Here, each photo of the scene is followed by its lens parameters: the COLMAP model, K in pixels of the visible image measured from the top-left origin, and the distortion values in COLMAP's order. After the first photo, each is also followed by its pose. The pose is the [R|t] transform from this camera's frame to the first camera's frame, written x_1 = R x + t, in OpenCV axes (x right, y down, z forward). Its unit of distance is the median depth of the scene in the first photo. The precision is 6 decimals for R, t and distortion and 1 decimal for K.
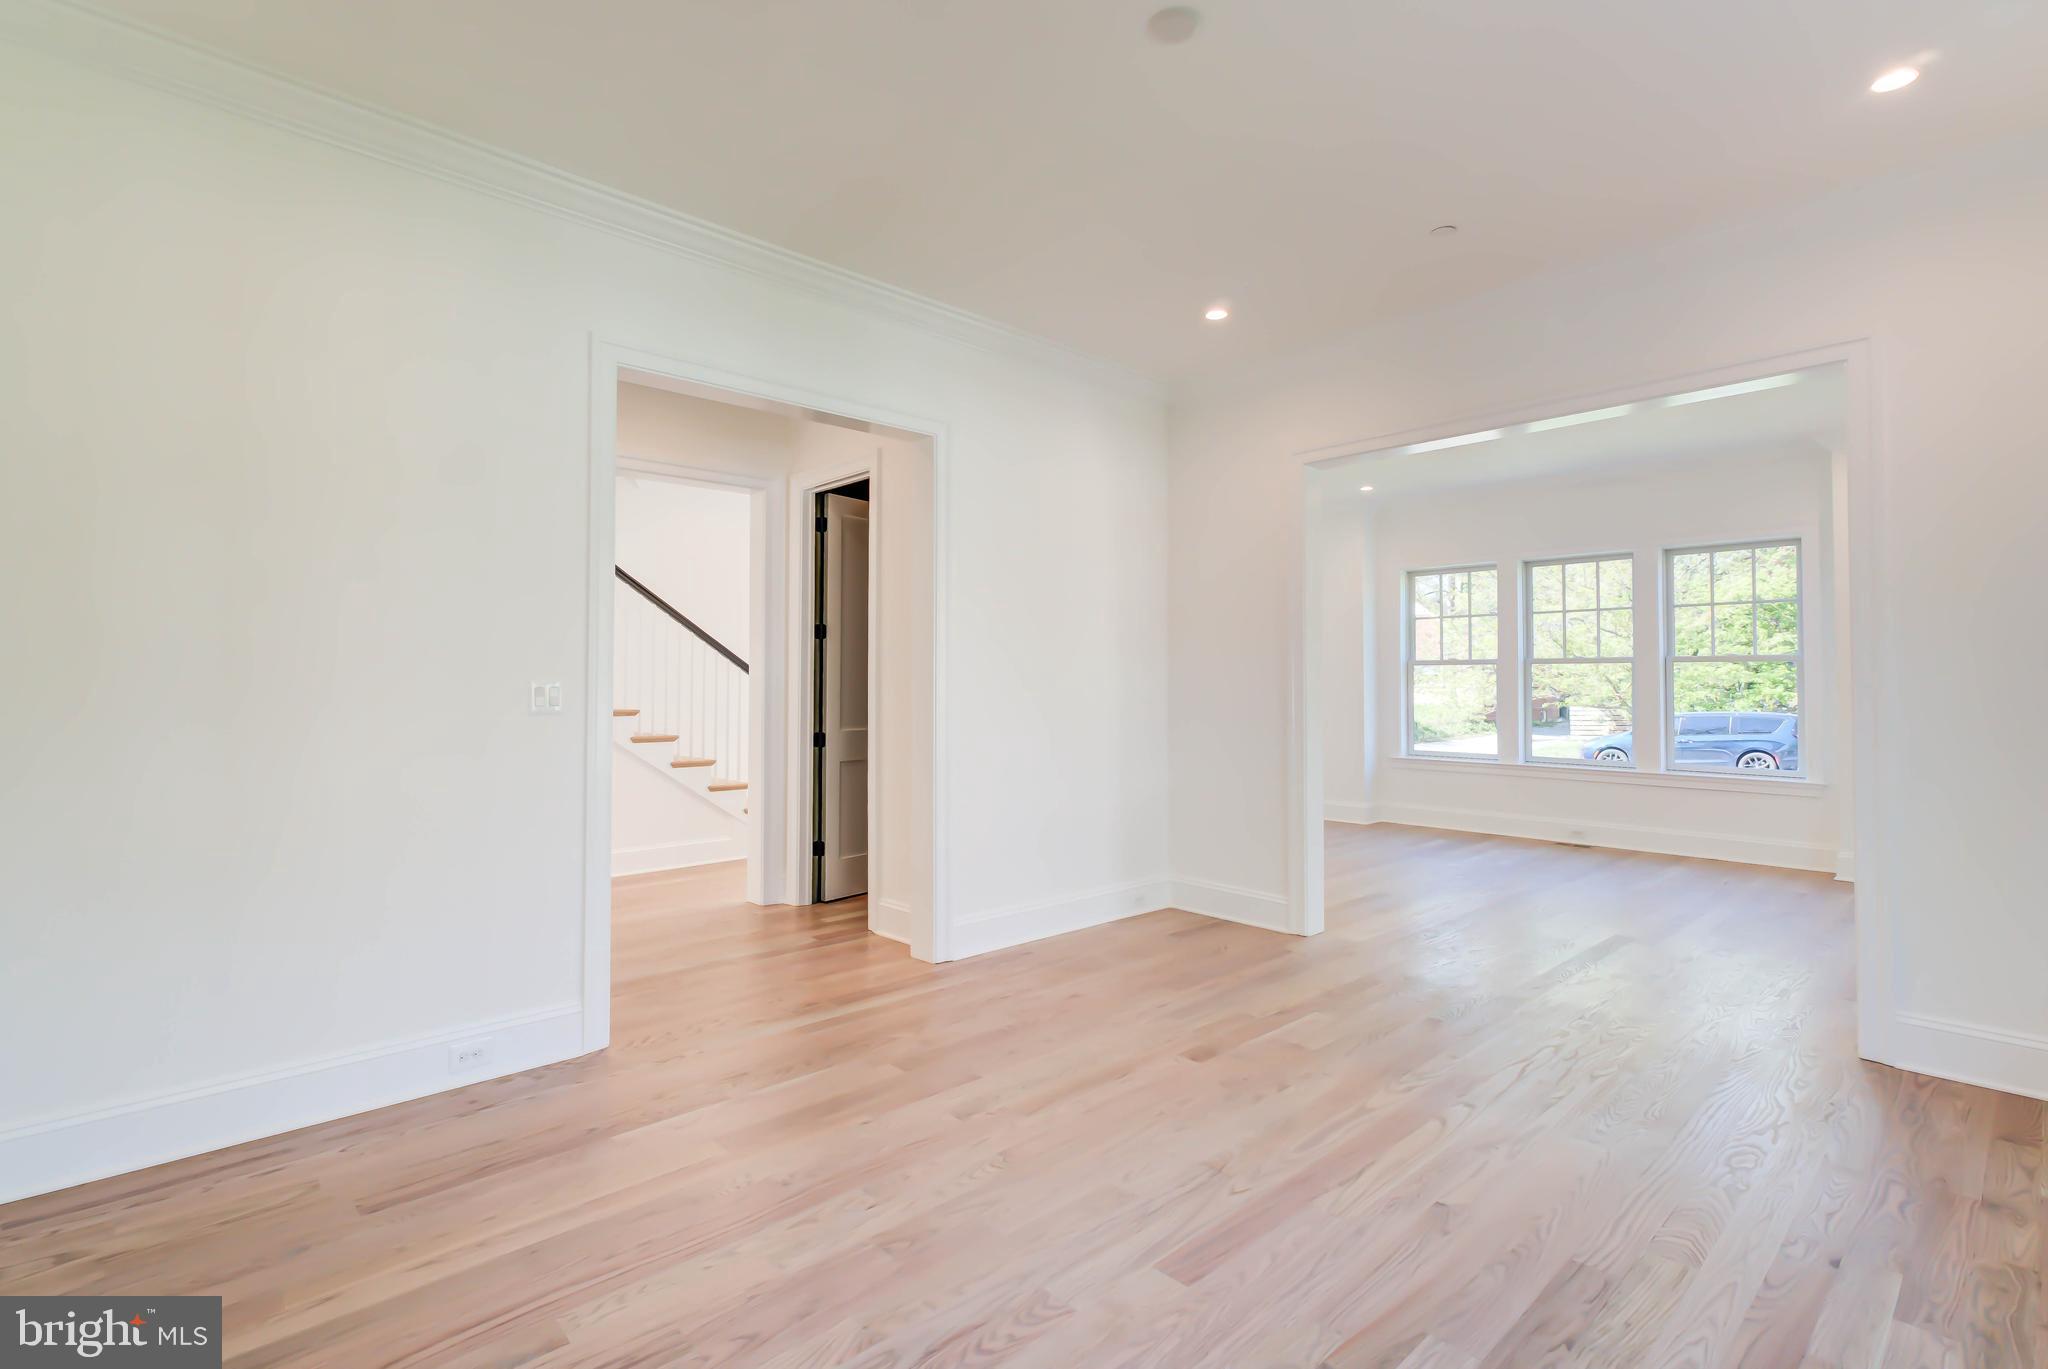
lens RADIAL K [[967.9, 0, 1024.0], [0, 967.9, 684.5], [0, 0, 1]] dist [-0.002023, -0.000270]
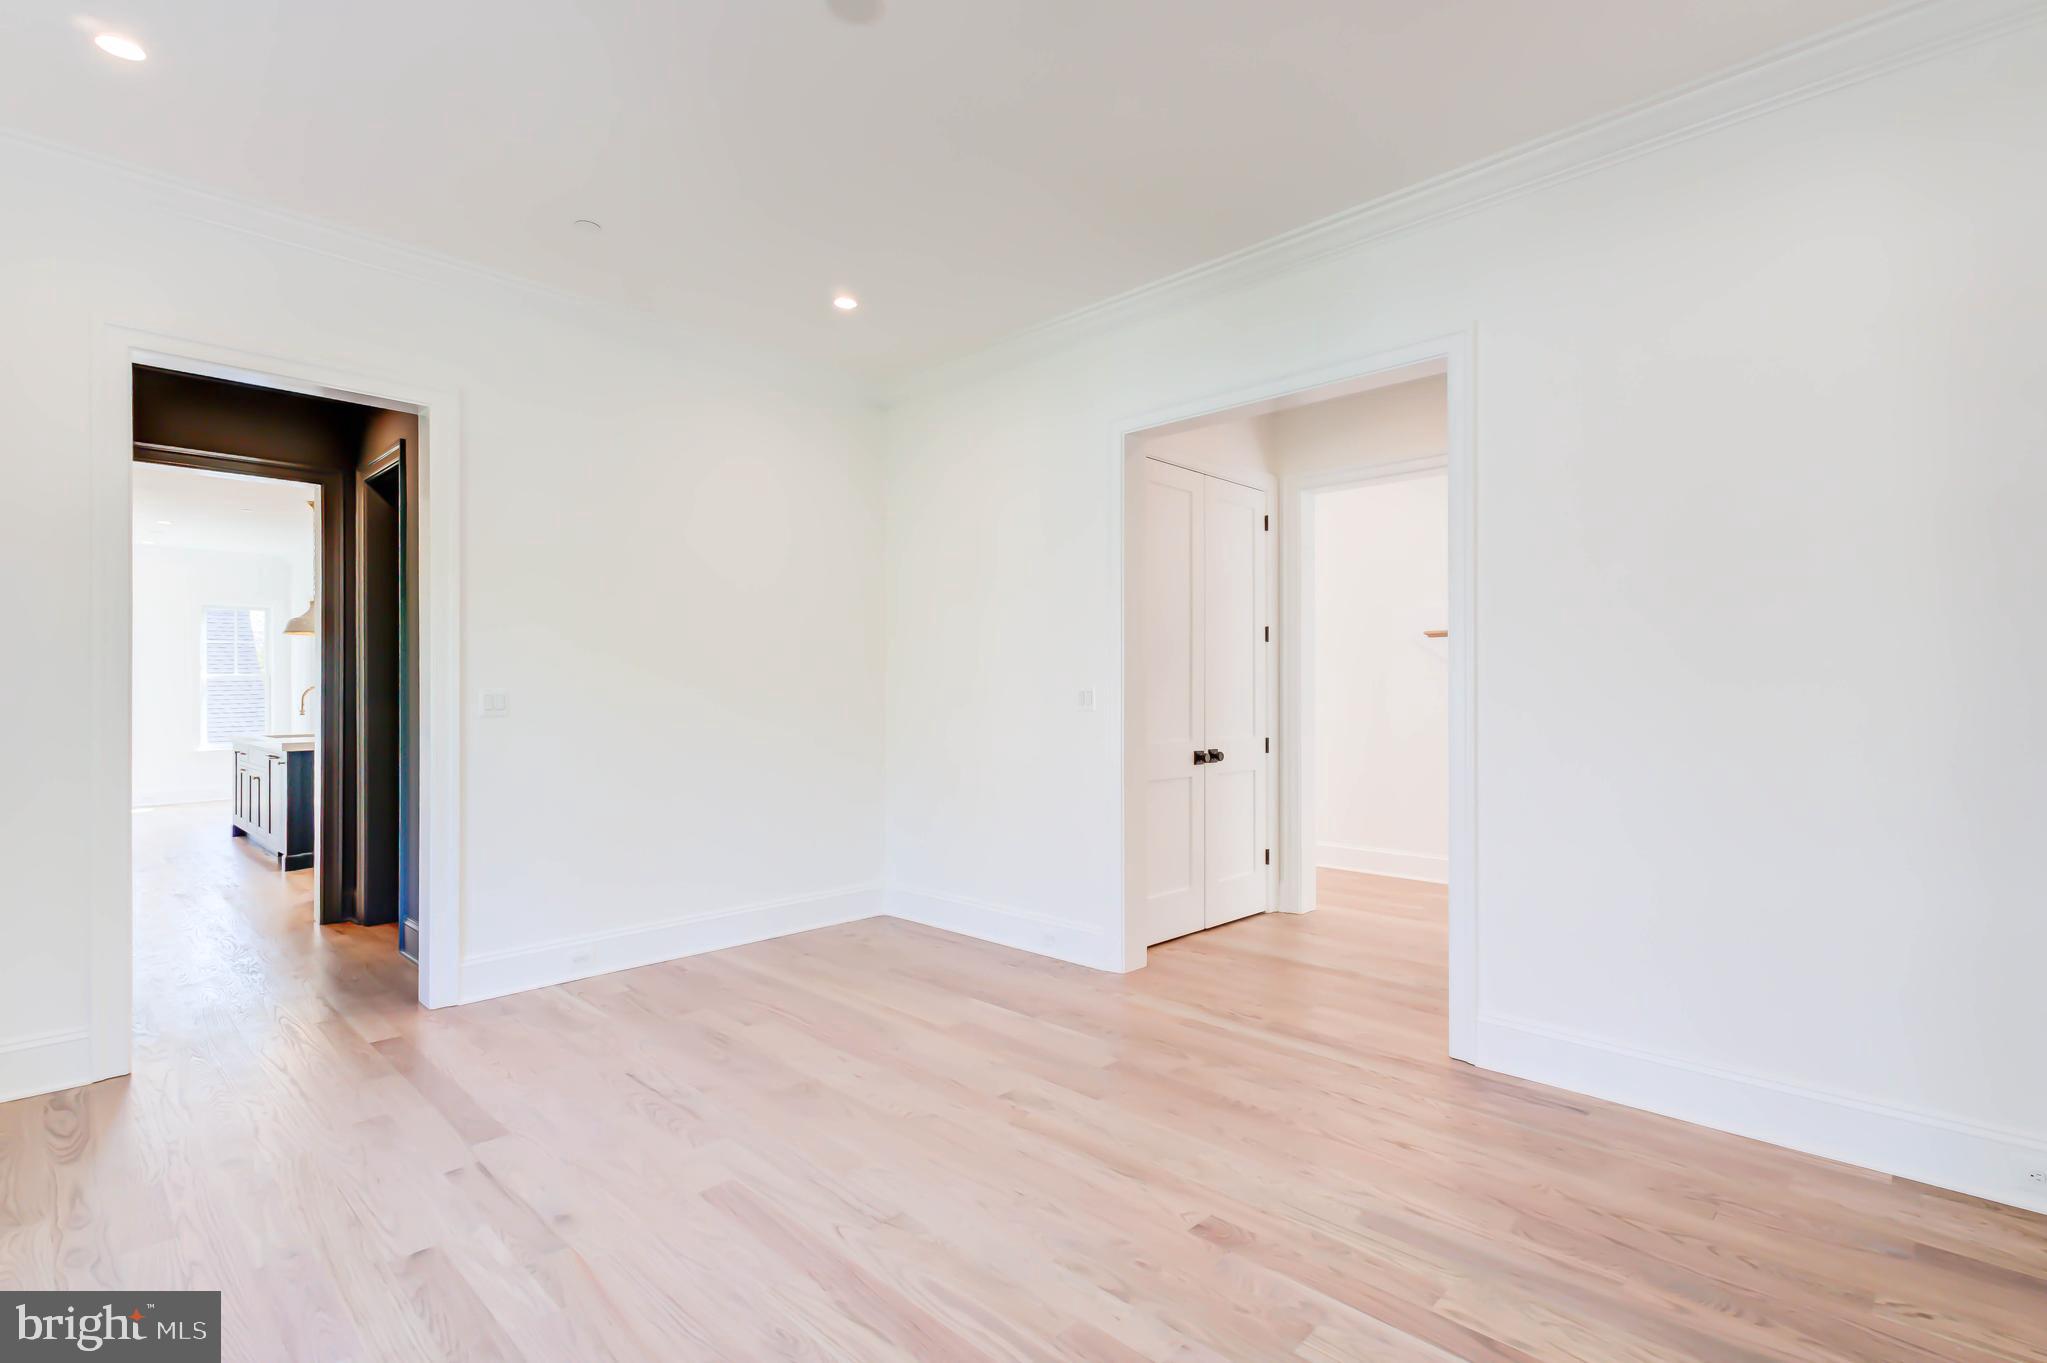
lens RADIAL K [[1011.3, 0, 1031.9], [0, 1011.3, 651.6], [0, 0, 1]] dist [0.001914, 0.000162]
pose [[0.042493, -0.029034, -0.998675, 0.950272], [-0.000724, 0.999577, -0.029091, -0.000767], [0.999097, 0.001959, 0.042454, 0.896184]]
